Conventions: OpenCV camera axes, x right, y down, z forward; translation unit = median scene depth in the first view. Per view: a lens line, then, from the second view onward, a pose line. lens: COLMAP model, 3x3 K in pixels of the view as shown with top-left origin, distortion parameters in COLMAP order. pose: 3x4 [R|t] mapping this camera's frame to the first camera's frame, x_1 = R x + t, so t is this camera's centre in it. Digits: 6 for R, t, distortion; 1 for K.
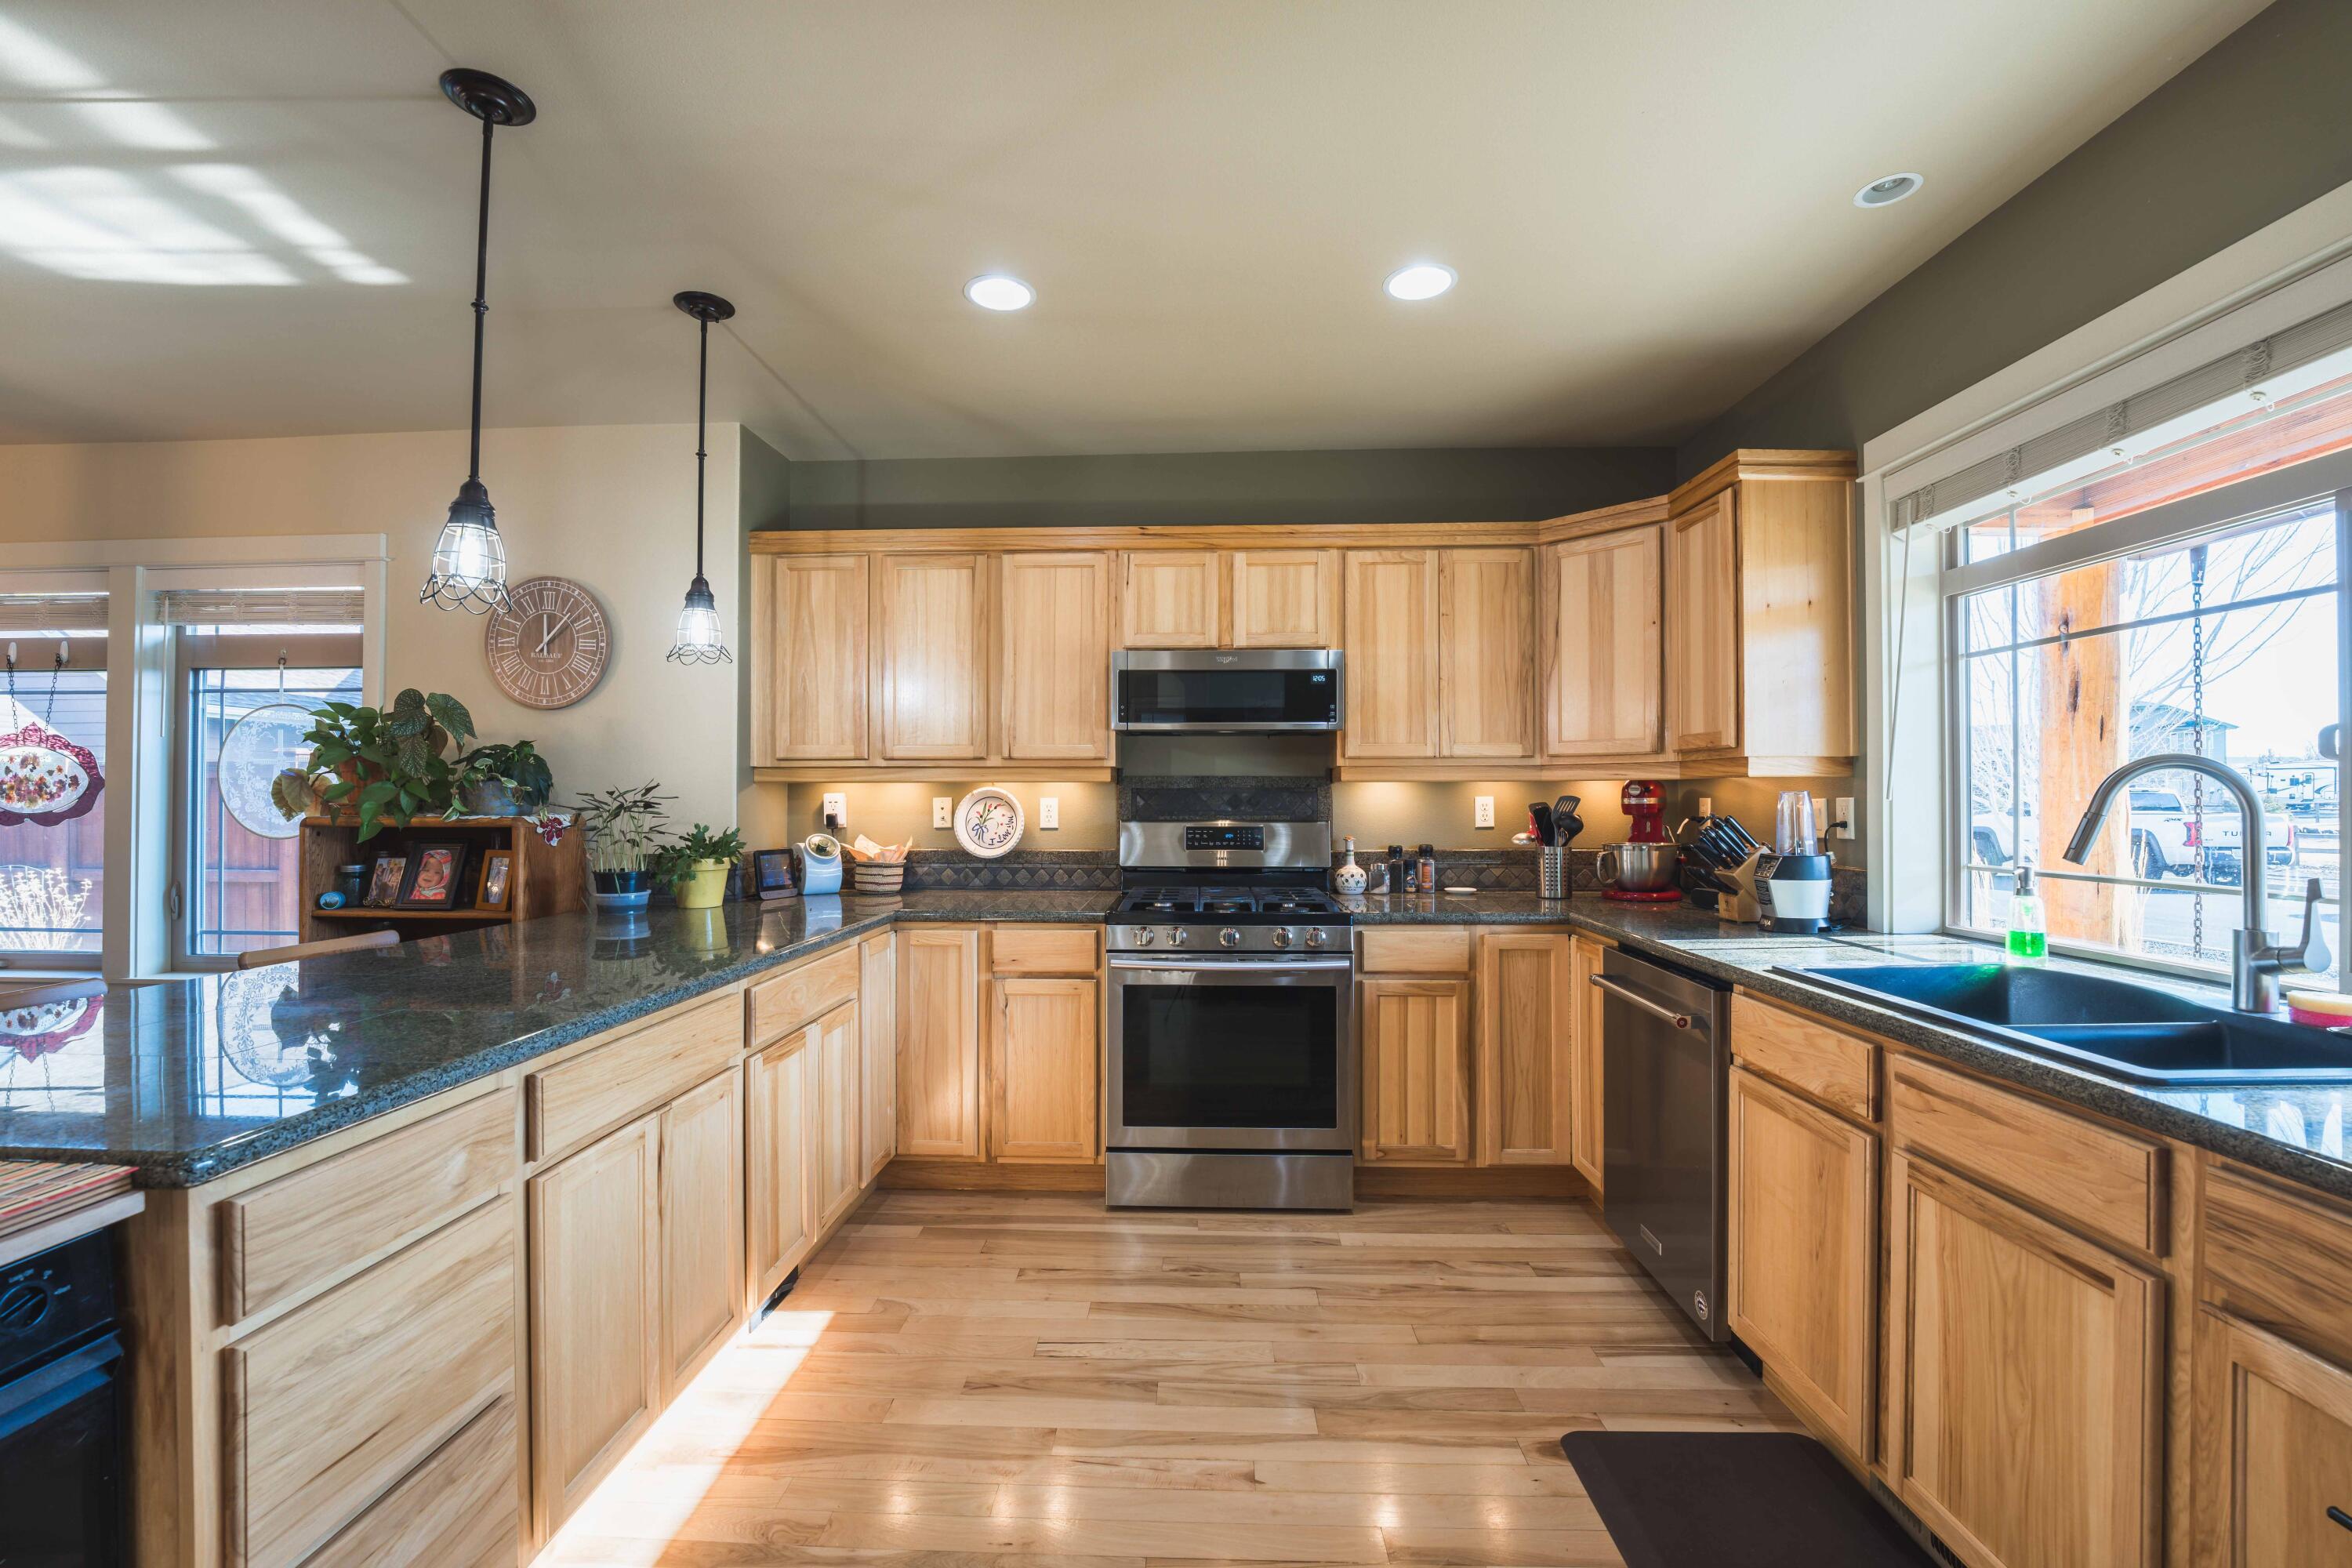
lens RADIAL K [[955.9, 0, 1181.1], [0, 955.9, 790.2], [0, 0, 1]] dist [-0.021145, -0.000111]
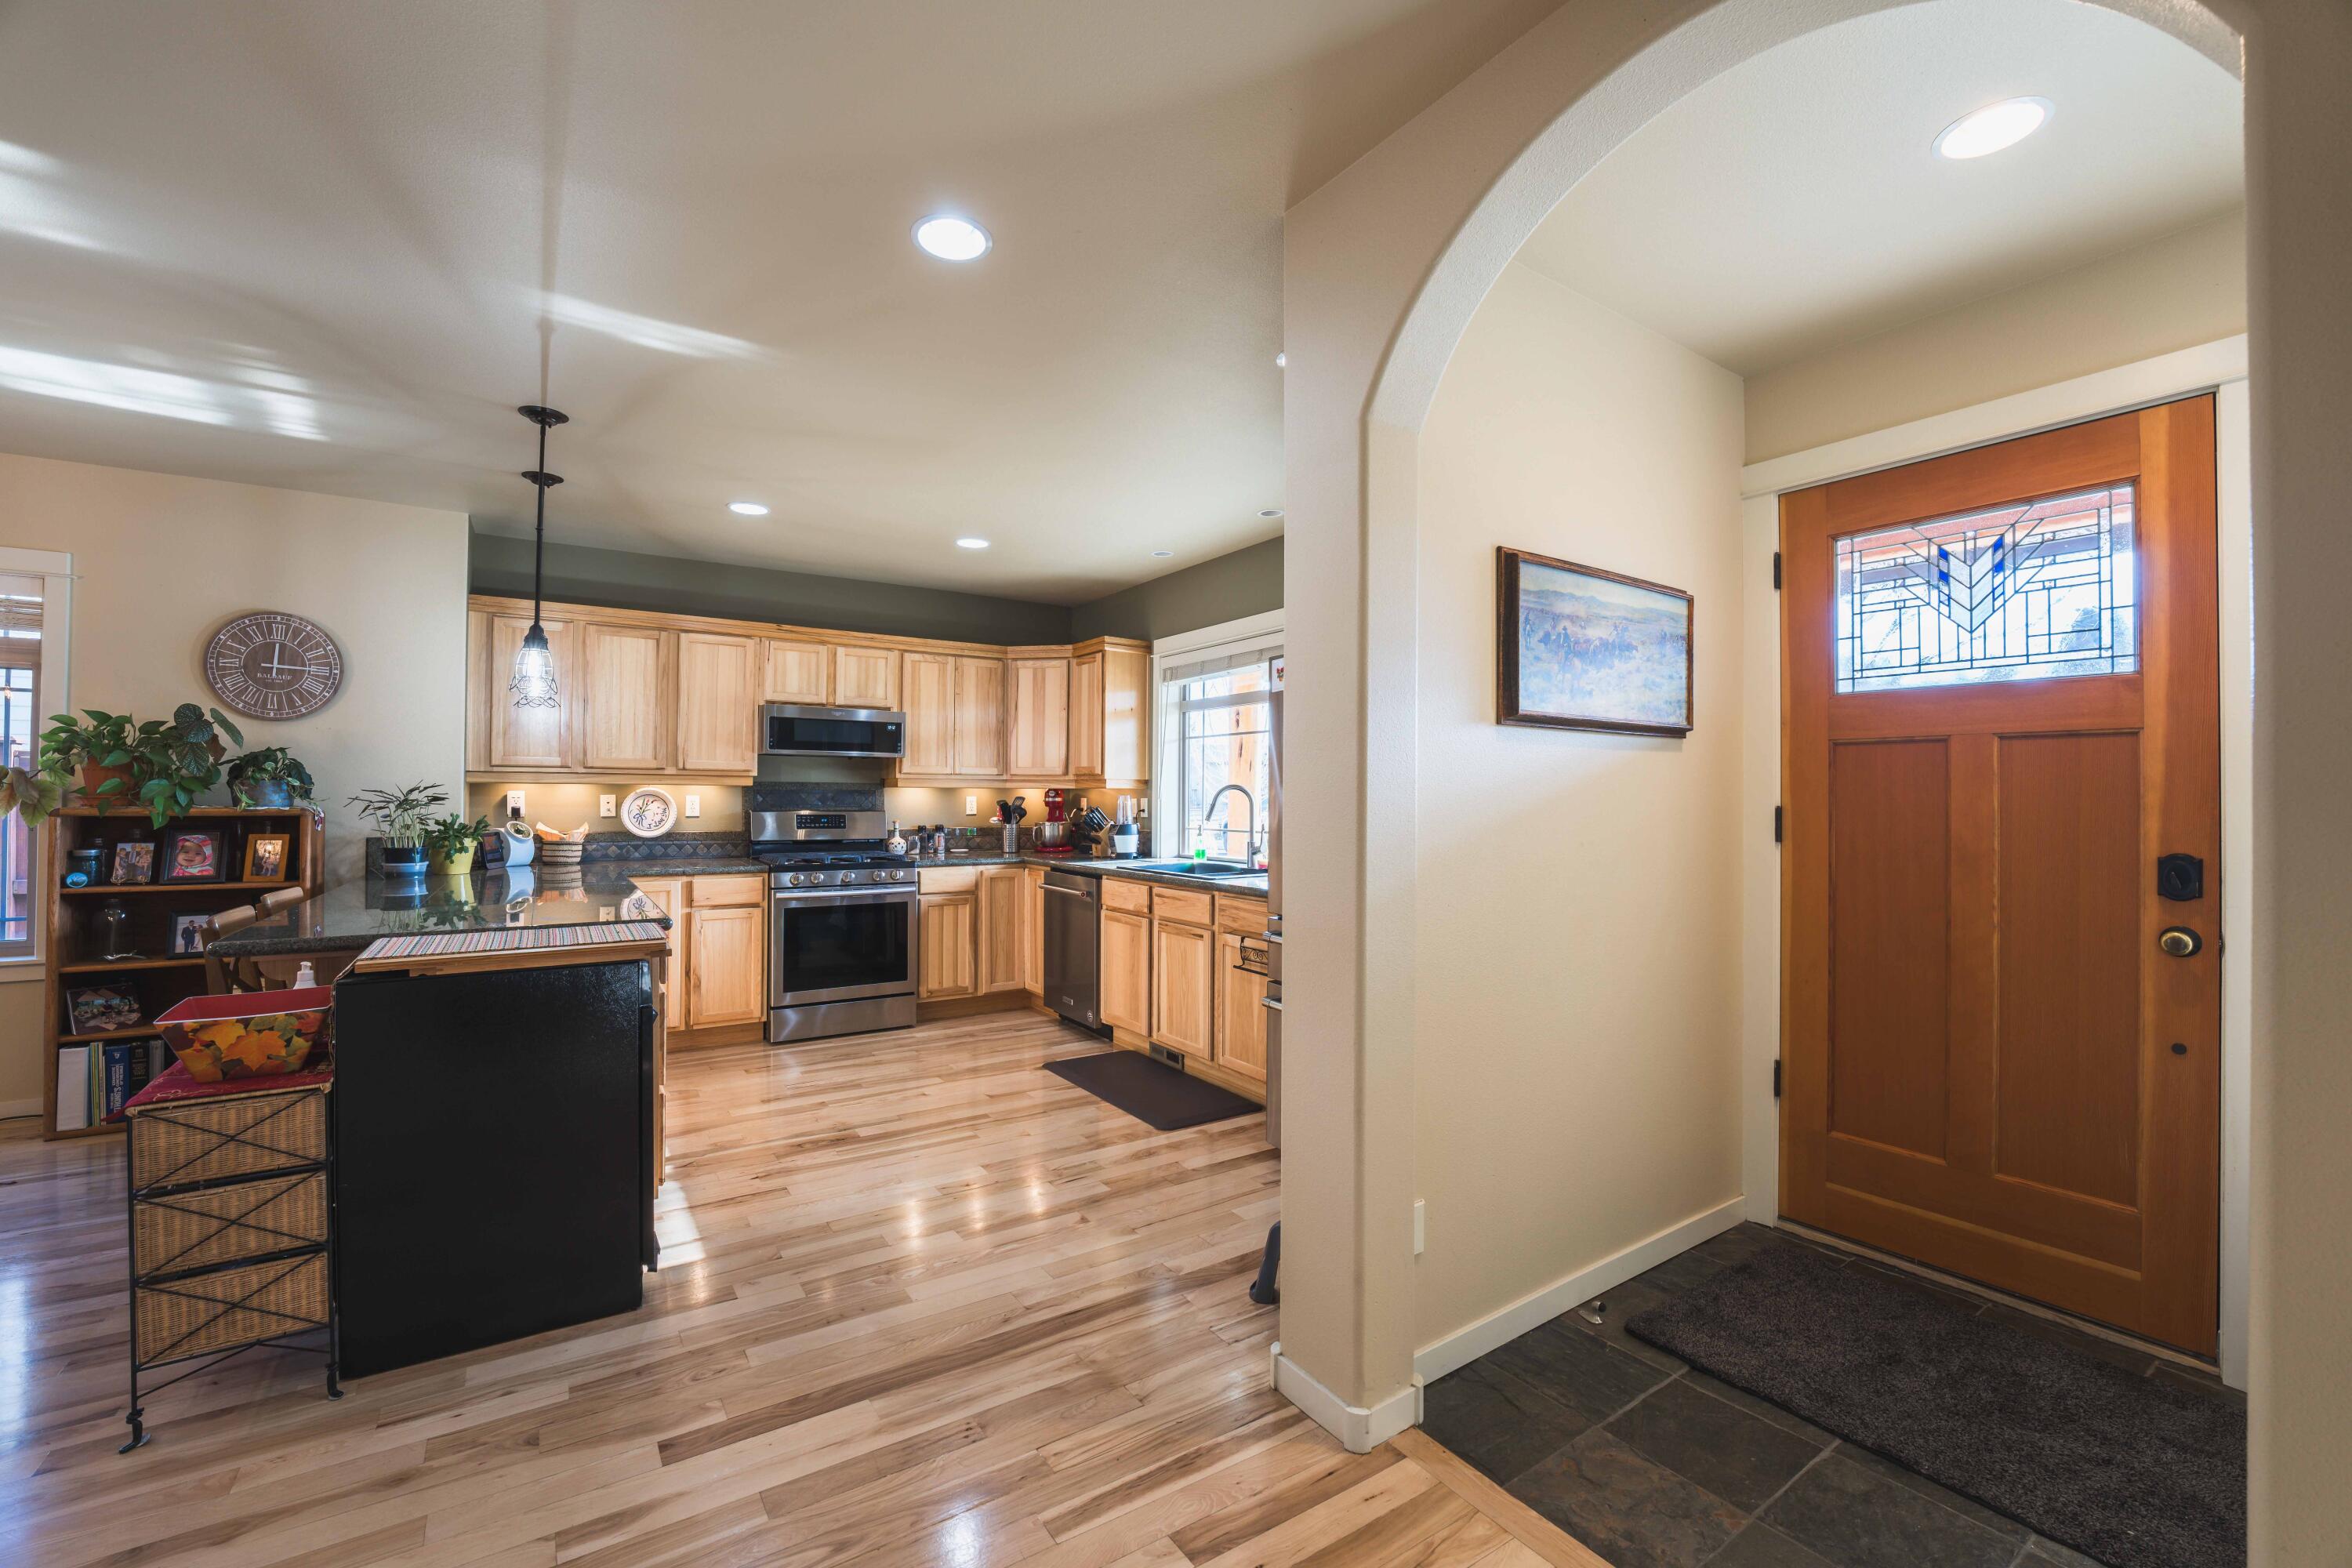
lens RADIAL K [[955.9, 0, 1174.5], [0, 955.9, 786.1], [0, 0, 1]] dist [-0.021145, -0.000111]
pose [[0.806700, 0.013129, 0.590815, -0.494181], [-0.011969, 0.999911, -0.005876, -0.008153], [-0.590840, -0.002332, 0.806785, -0.743327]]
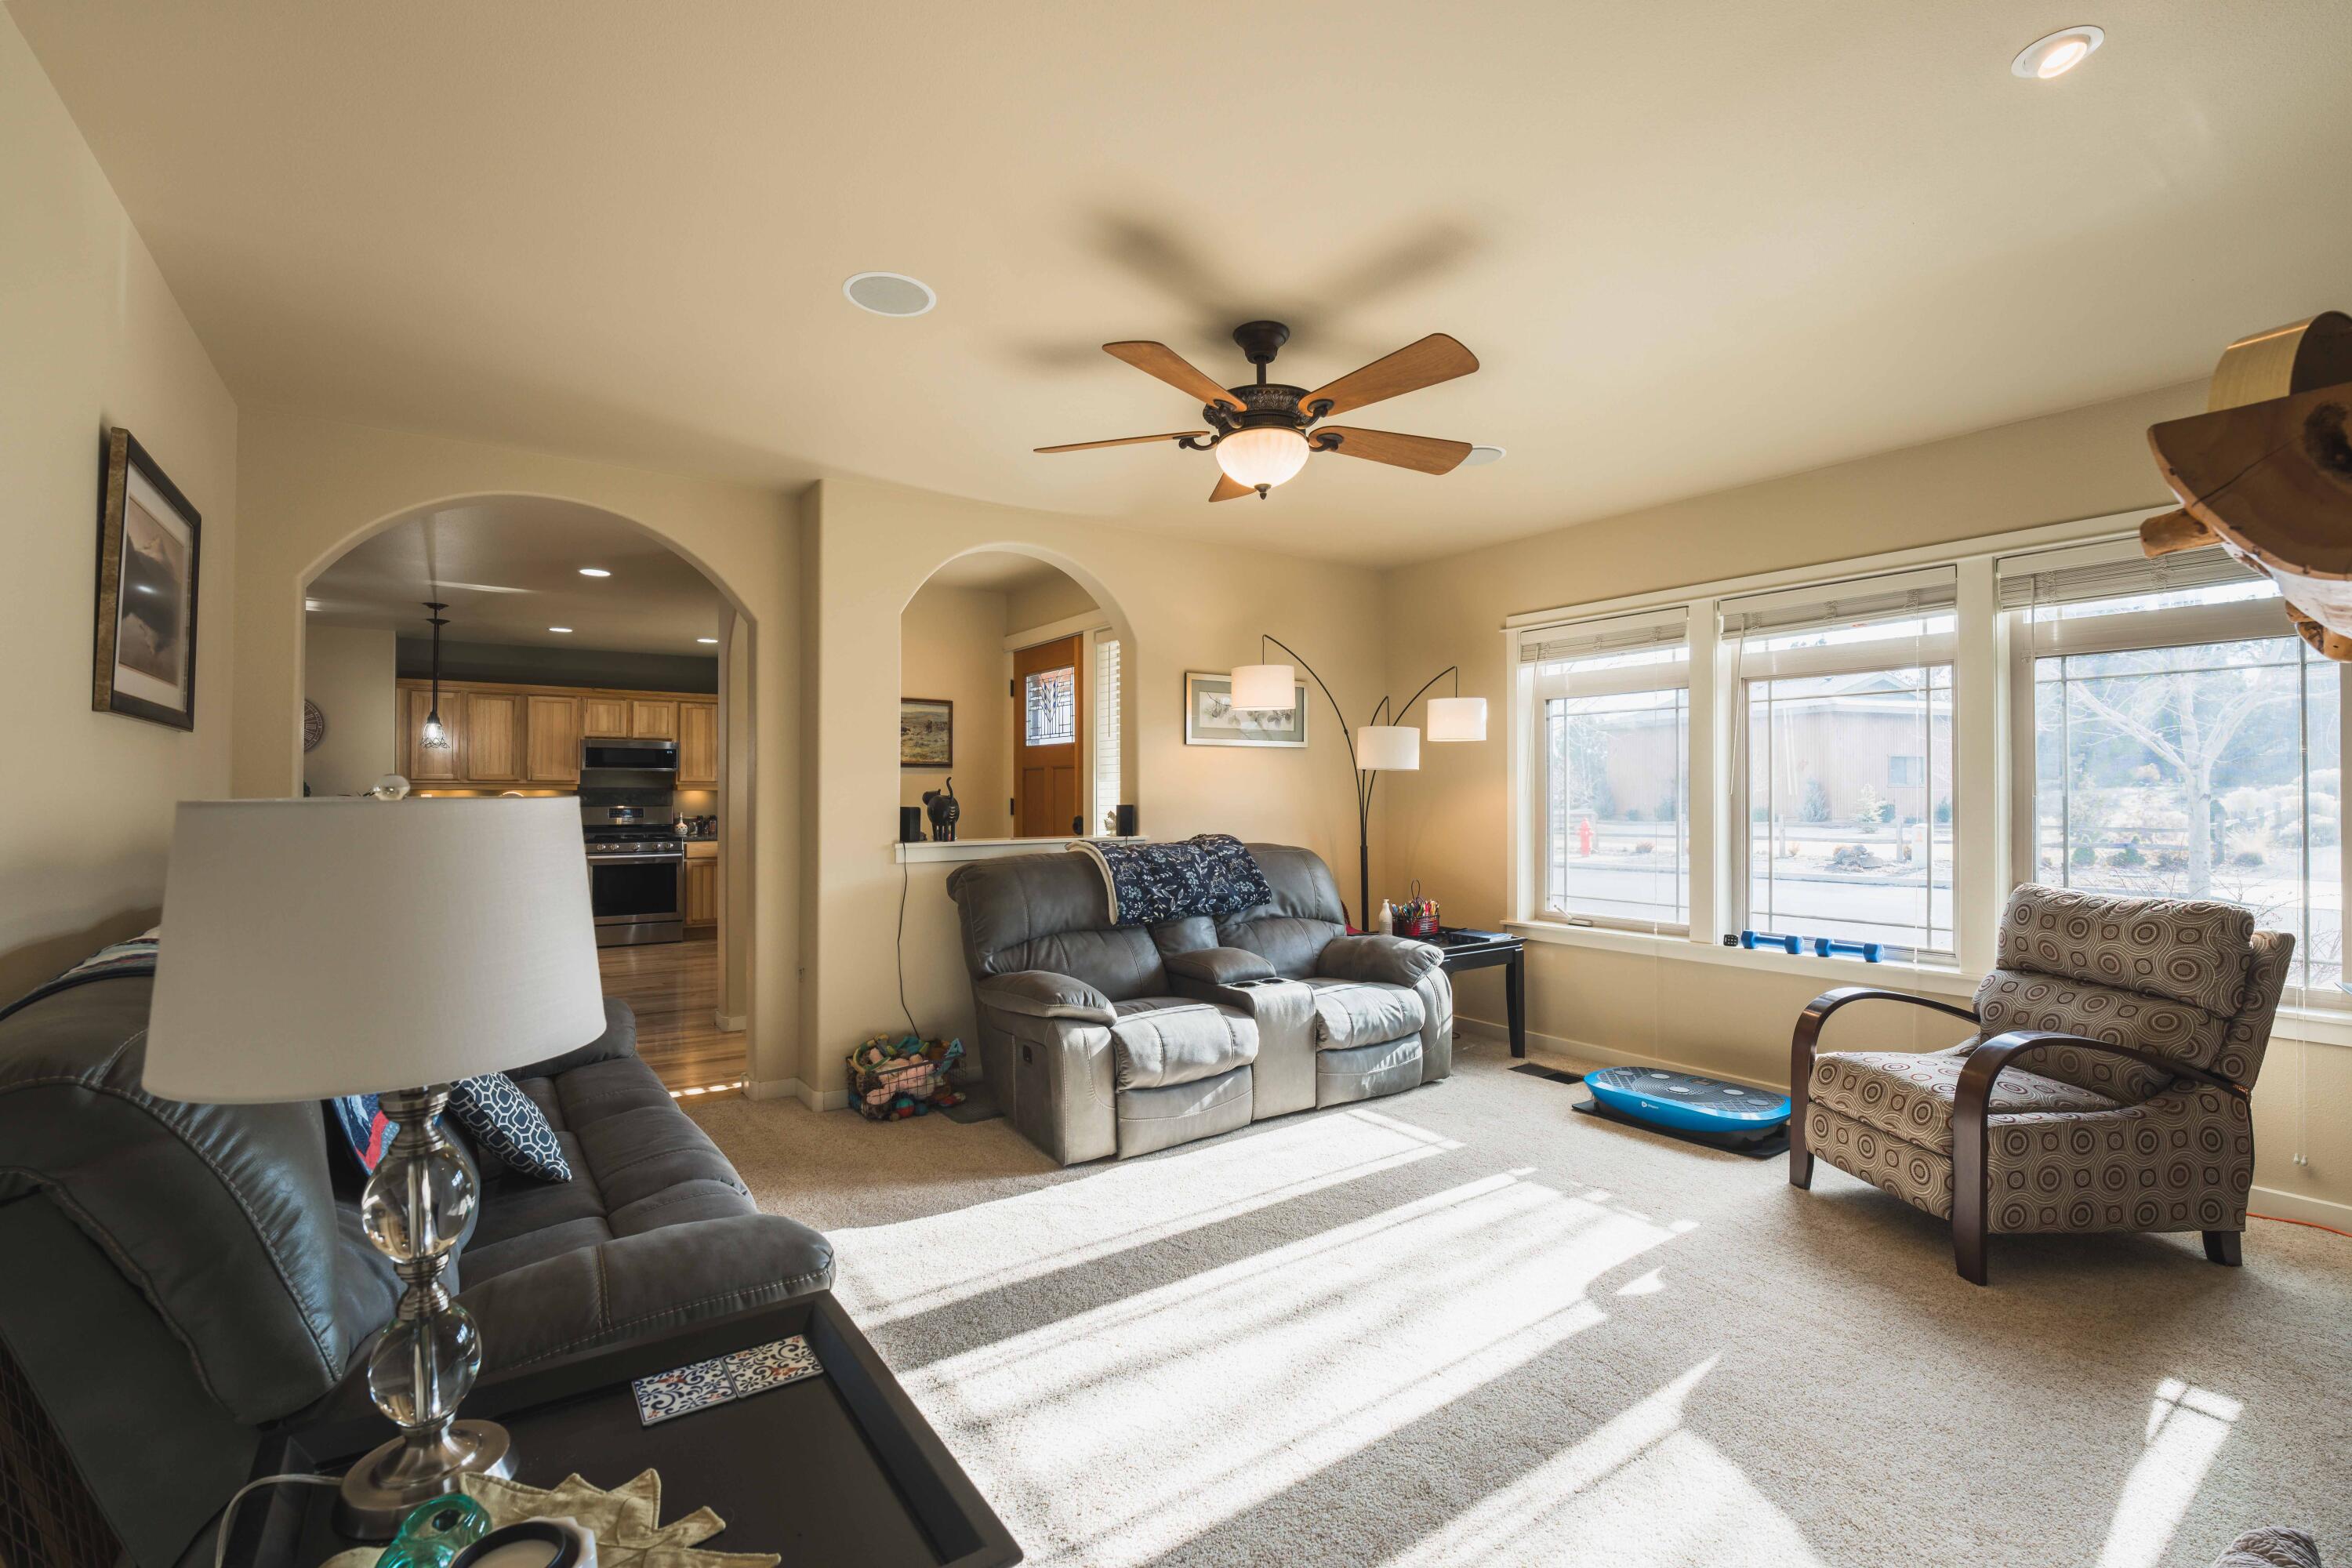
lens RADIAL K [[1036.5, 0, 1171.9], [0, 1036.5, 784.9], [0, 0, 1]] dist [-0.002966, -0.000165]
pose [[0.801518, 0.008767, 0.597907, -0.505082], [-0.006236, 0.999961, -0.006303, -0.017350], [-0.597939, 0.001323, 0.801541, -2.371884]]
